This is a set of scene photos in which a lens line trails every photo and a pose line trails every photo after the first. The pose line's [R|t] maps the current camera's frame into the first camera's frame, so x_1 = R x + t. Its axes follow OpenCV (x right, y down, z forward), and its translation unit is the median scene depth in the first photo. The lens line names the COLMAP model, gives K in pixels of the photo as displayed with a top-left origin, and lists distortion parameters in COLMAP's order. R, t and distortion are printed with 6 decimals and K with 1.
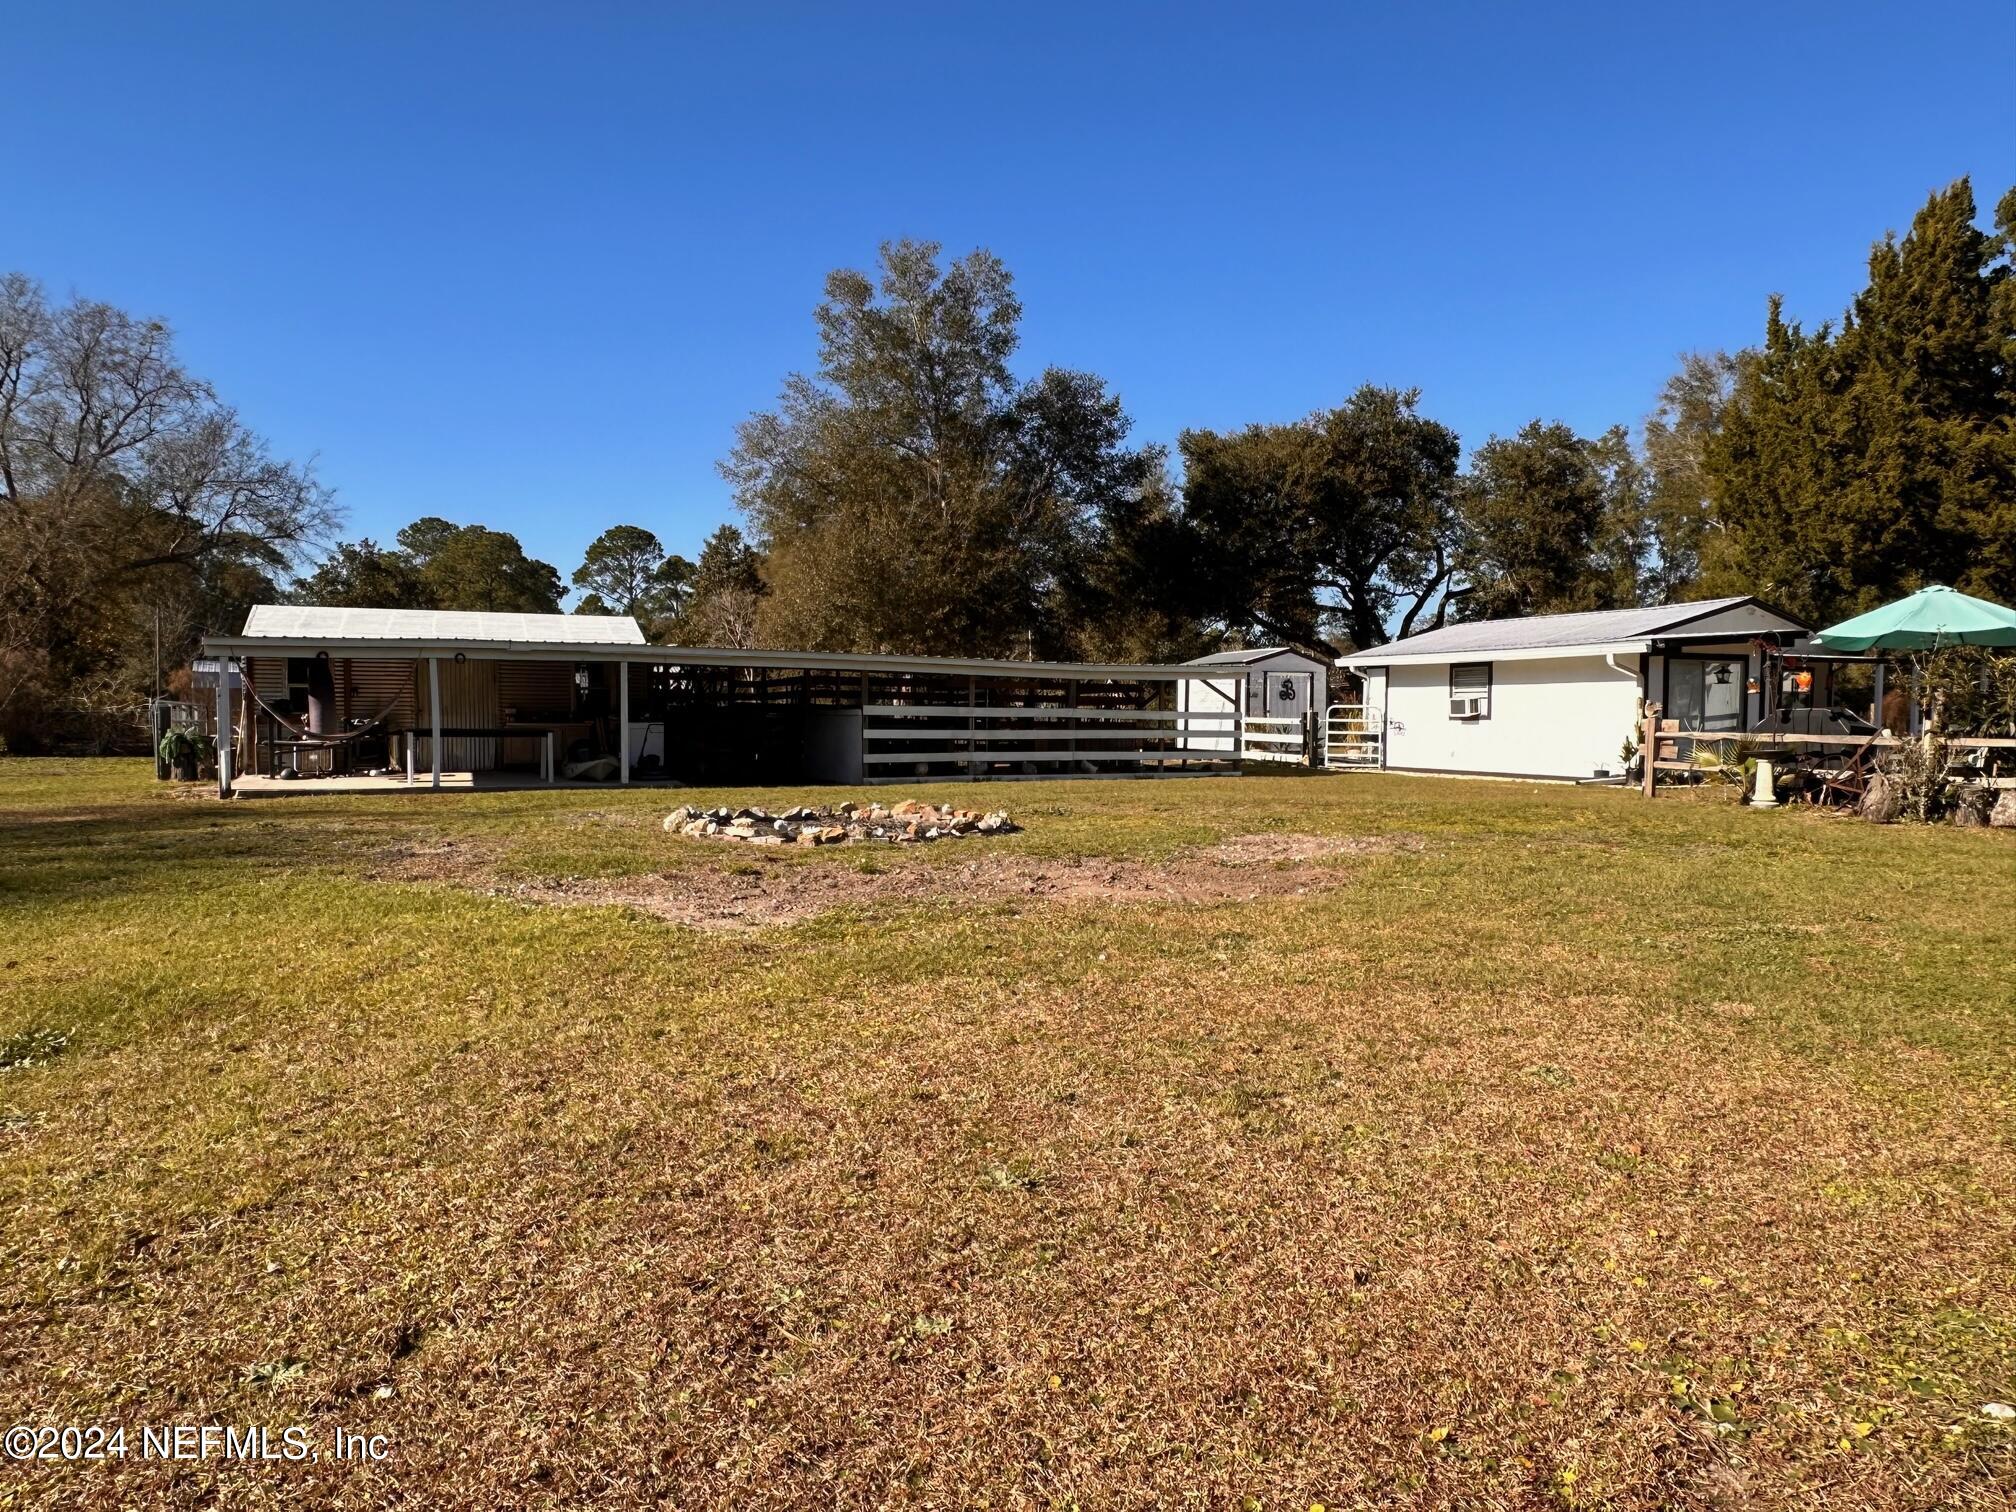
lens RADIAL K [[1298.0, 0, 1005.0], [0, 1298.0, 776.1], [0, 0, 1]] dist [-0.003845, 0.005969]
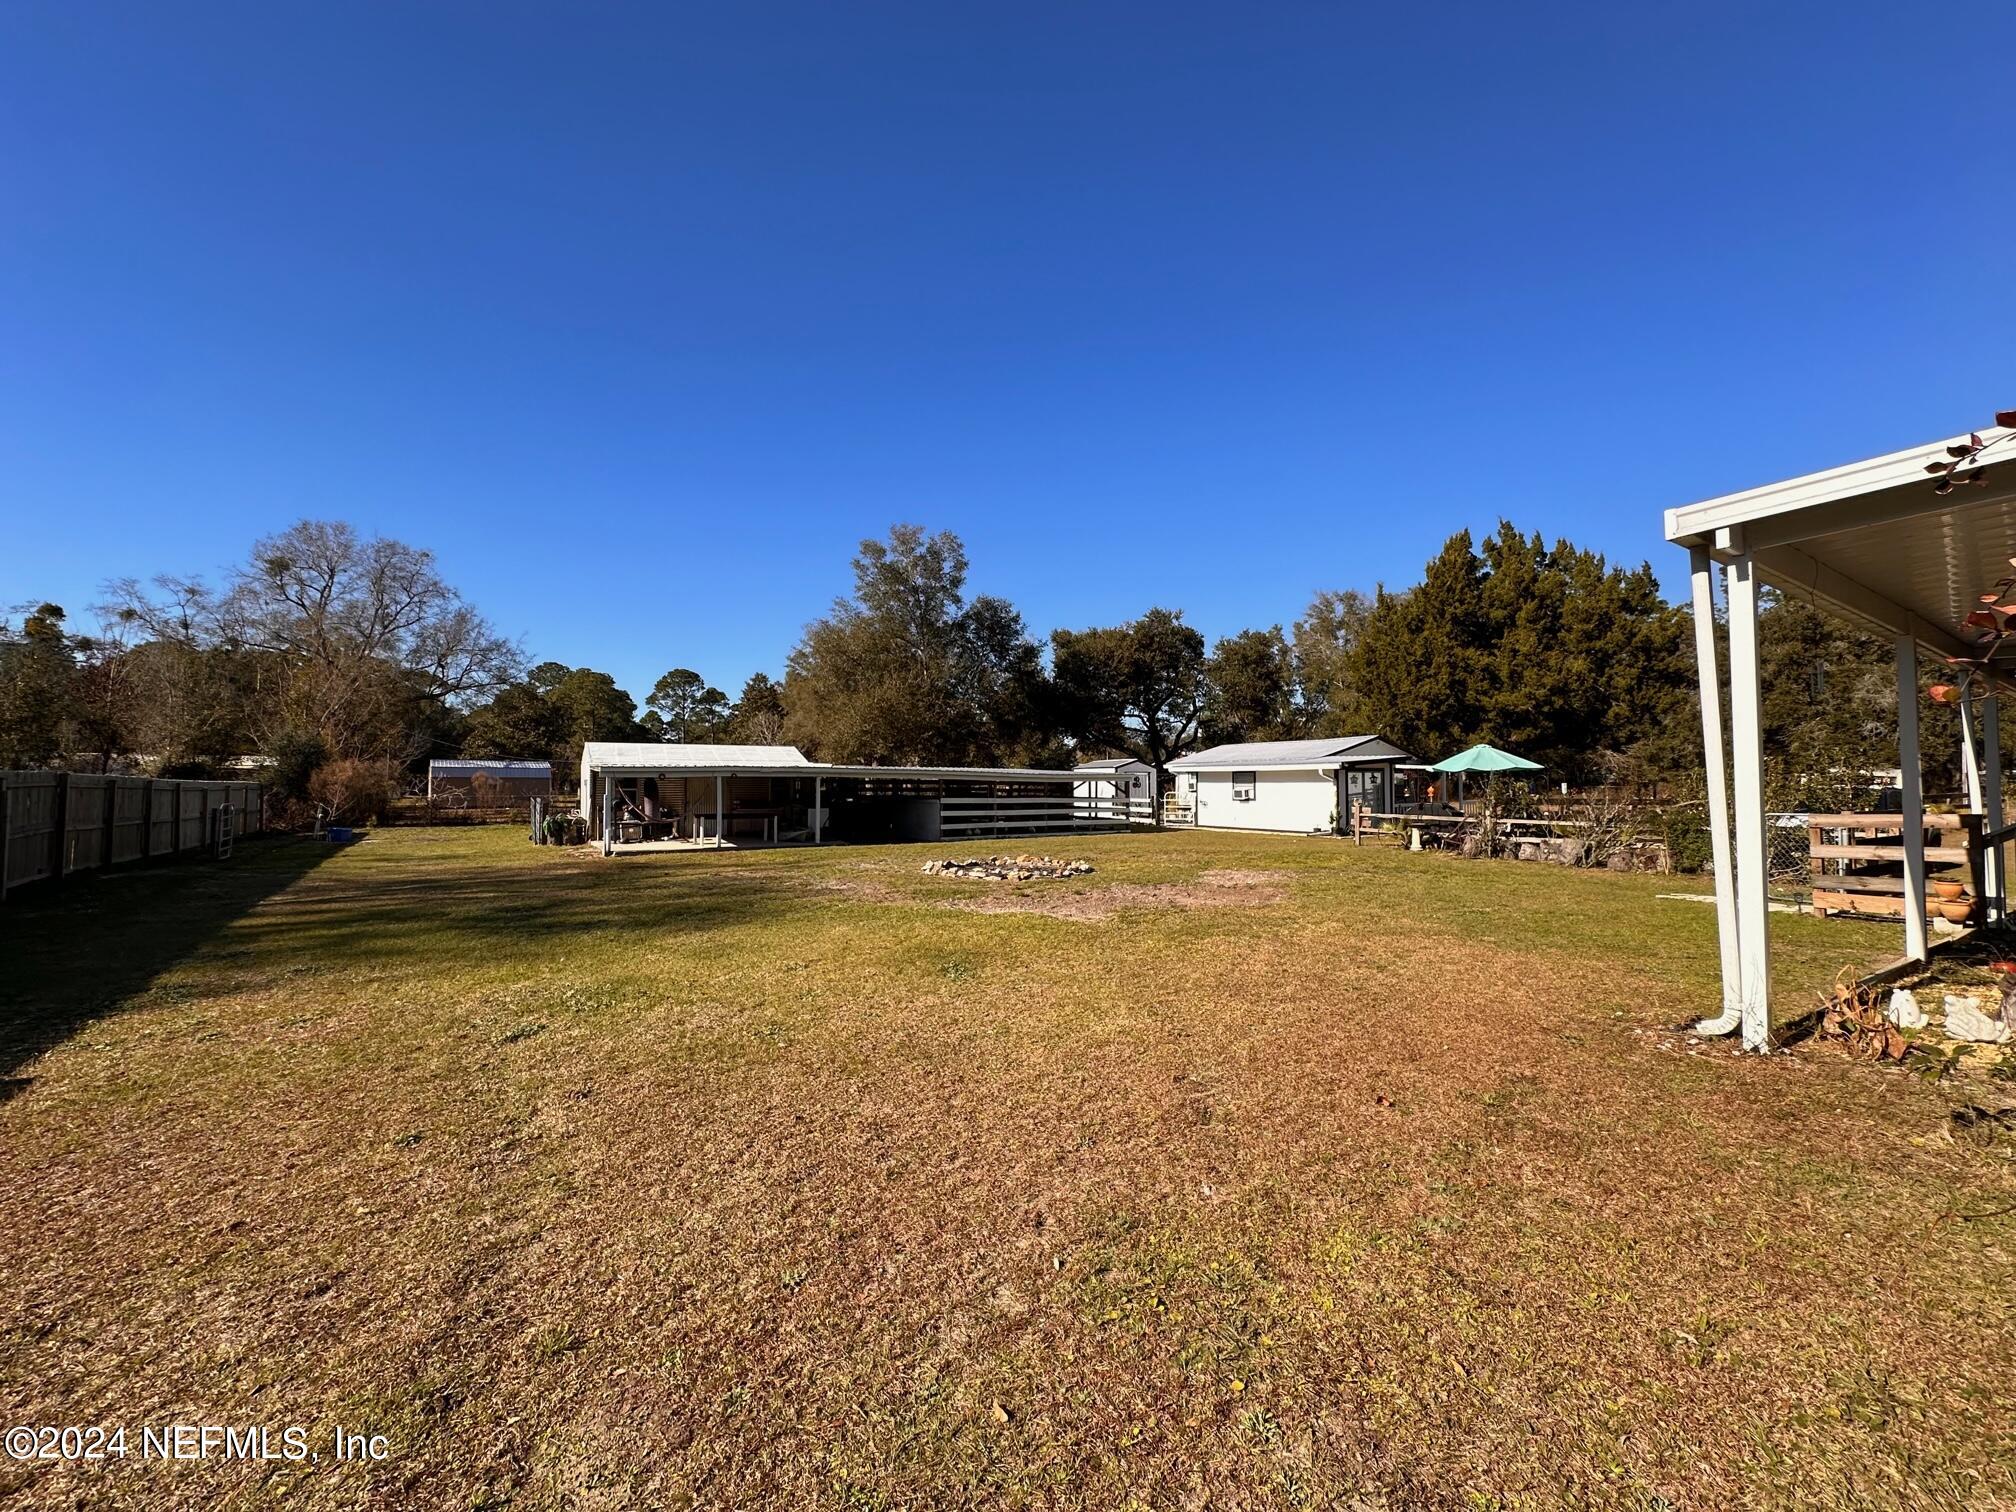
lens RADIAL K [[802.0, 0, 1008.0], [0, 802.0, 756.0], [0, 0, 1]] dist [-0.000367, -0.000064]
pose [[0.992327, -0.000238, 0.123644, -0.084667], [0.010425, 0.996599, -0.081746, -0.010891], [-0.123204, 0.082408, 0.988954, -0.079285]]
